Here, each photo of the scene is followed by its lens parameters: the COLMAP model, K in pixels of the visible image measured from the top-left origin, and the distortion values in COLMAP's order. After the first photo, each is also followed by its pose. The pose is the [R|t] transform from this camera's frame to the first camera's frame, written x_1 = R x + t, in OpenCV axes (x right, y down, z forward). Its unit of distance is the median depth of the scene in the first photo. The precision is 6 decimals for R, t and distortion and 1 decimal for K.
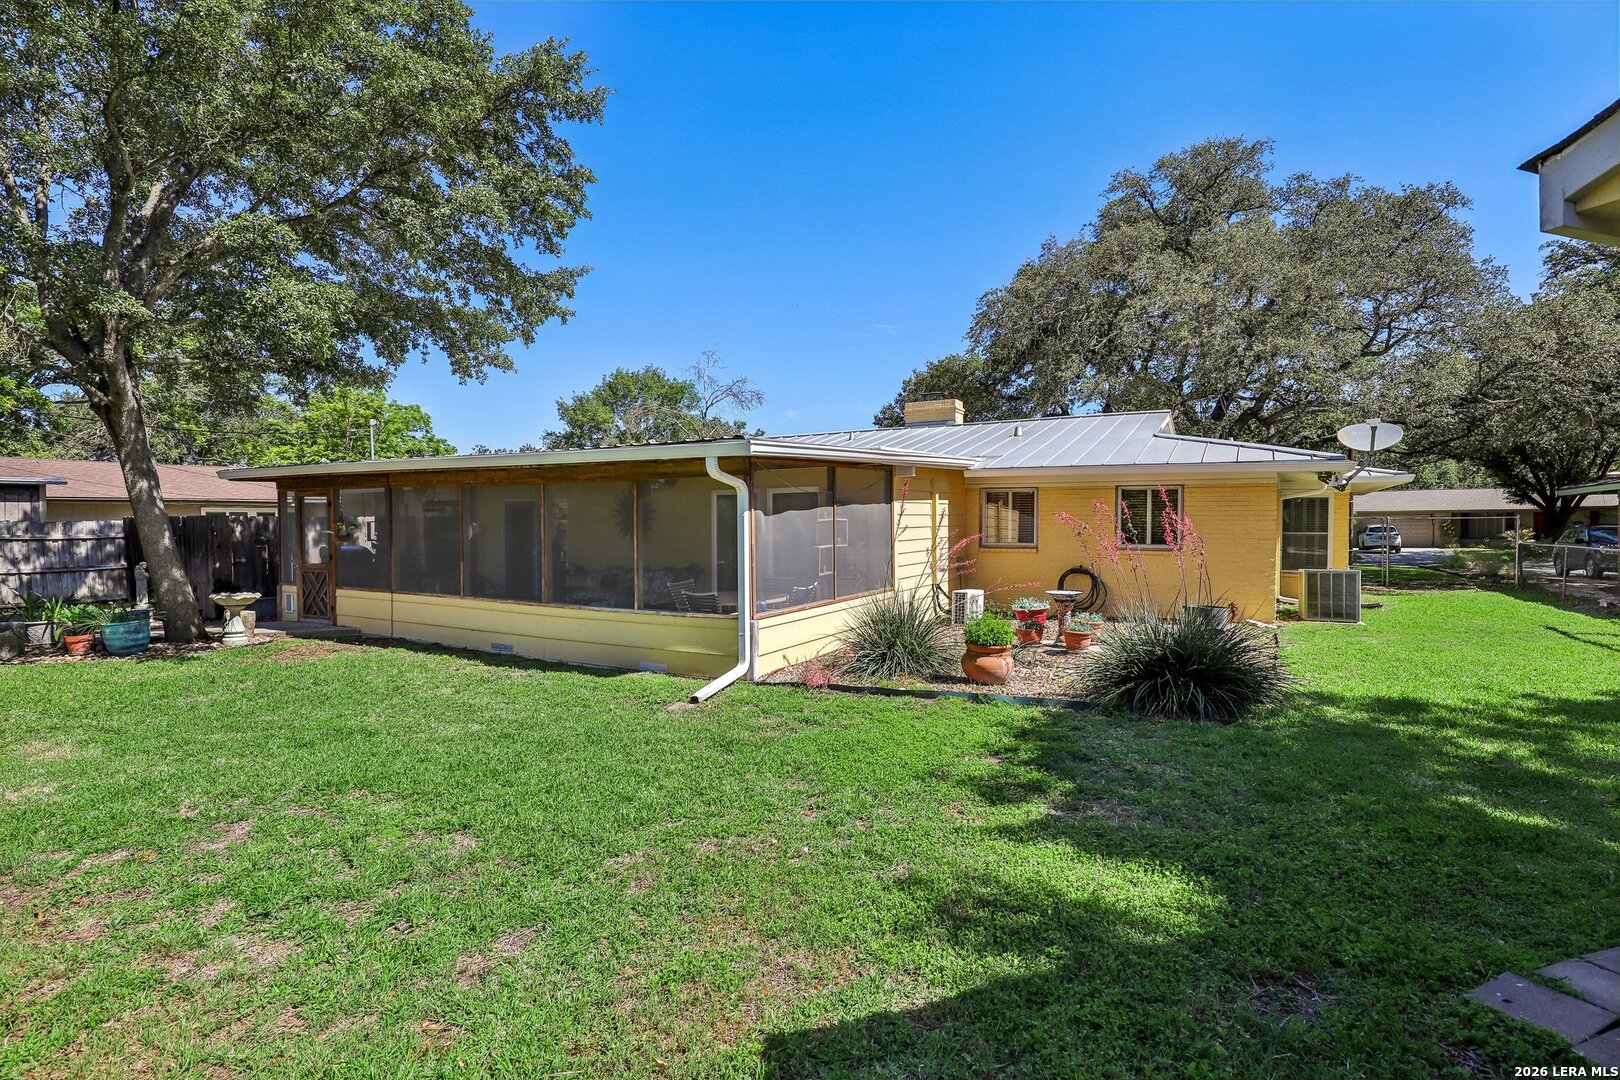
lens RADIAL K [[819.9, 0, 810.1], [0, 819.9, 535.7], [0, 0, 1]] dist [-0.003751, -0.000294]
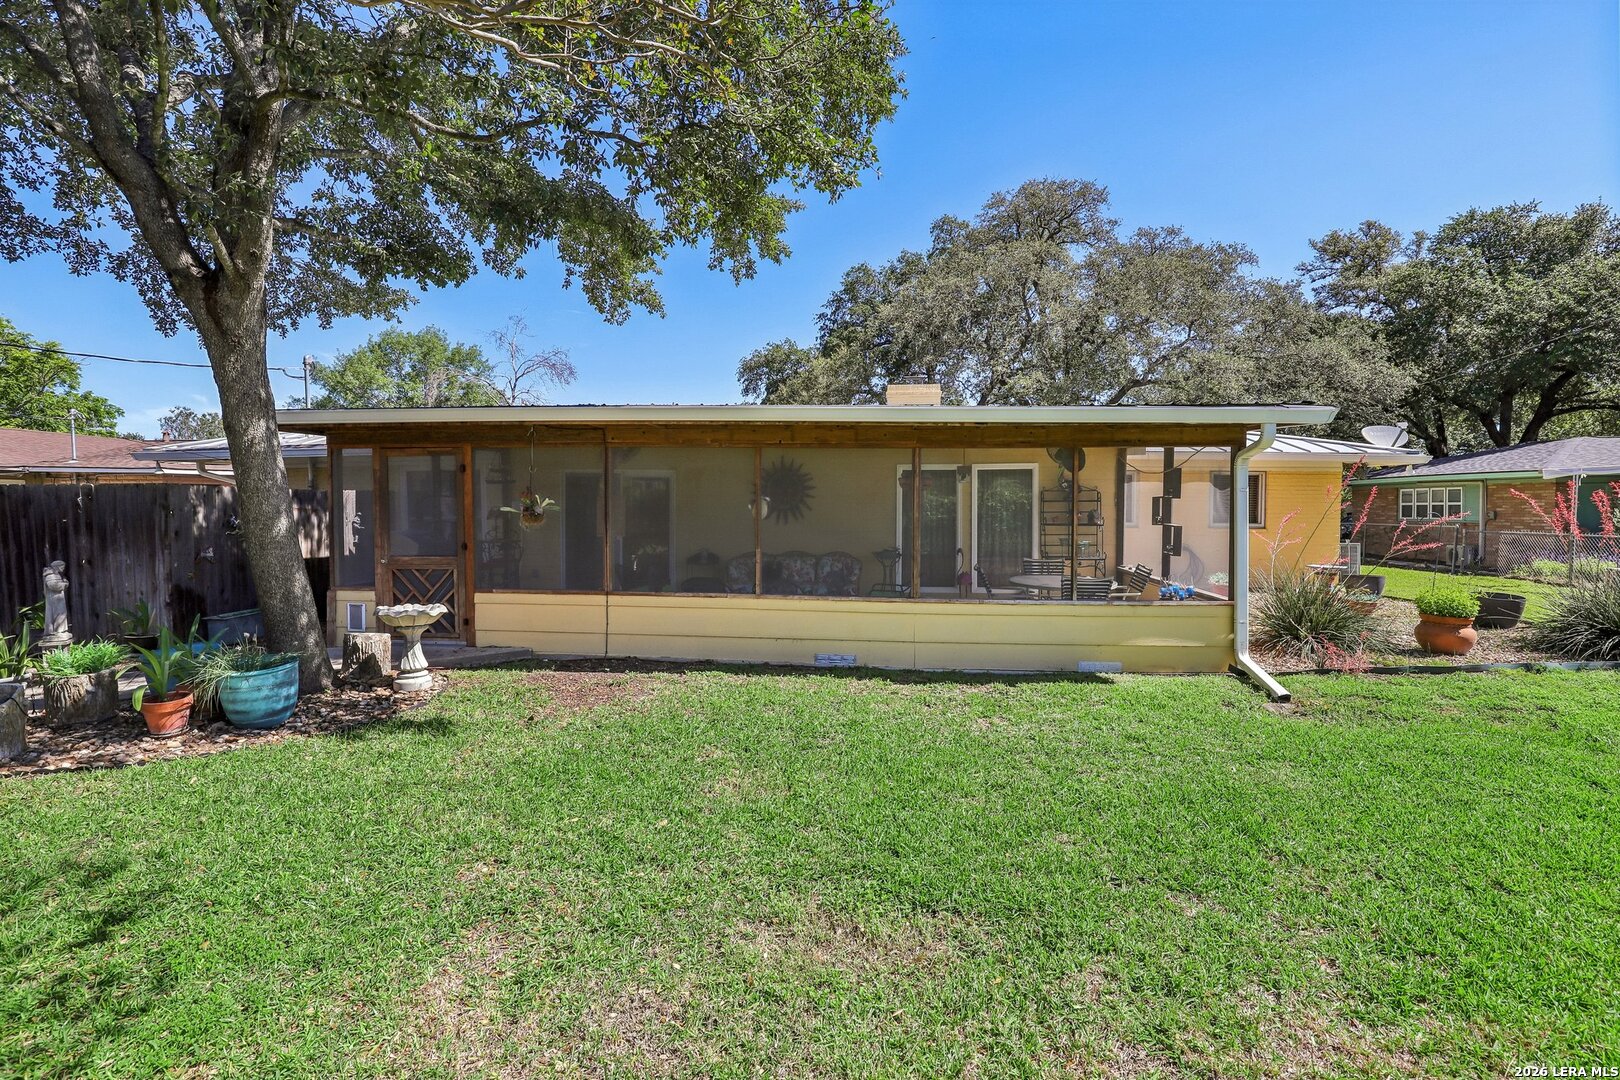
lens RADIAL K [[758.2, 0, 809.1], [0, 758.2, 544.8], [0, 0, 1]] dist [-0.002091, -0.000002]
pose [[0.903693, -0.016751, 0.427853, -0.607715], [0.002735, 0.999440, 0.033352, 0.004368], [-0.428172, -0.028970, 0.903233, 0.315106]]
